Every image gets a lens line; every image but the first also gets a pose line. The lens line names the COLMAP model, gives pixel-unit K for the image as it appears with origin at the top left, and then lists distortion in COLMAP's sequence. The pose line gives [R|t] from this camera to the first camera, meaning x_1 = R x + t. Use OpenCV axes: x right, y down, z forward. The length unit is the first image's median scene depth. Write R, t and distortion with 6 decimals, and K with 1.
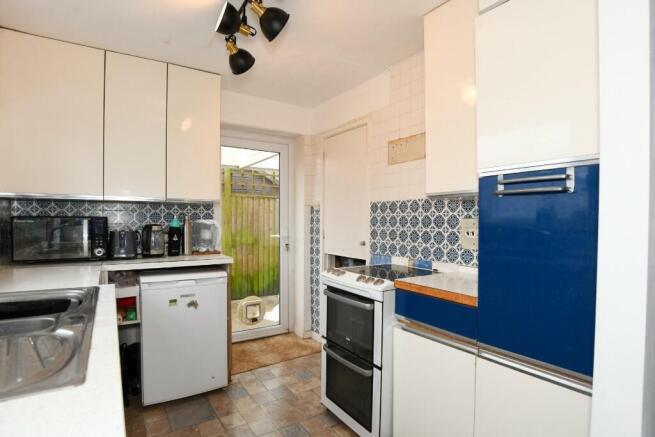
lens RADIAL K [[346.1, 0, 327.0], [0, 346.1, 215.9], [0, 0, 1]] dist [-0.044641, -0.000503]
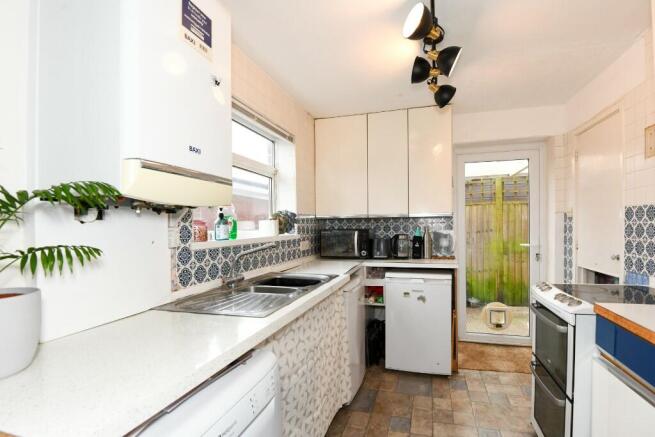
lens RADIAL K [[306.9, 0, 327.5], [0, 306.9, 218.5], [0, 0, 1]] dist [0.024457, -0.030696]
pose [[0.646999, -0.037102, -0.761588, 0.220926], [0.027009, 0.999304, -0.025737, -0.012899], [0.762012, -0.003918, 0.647551, 0.010361]]
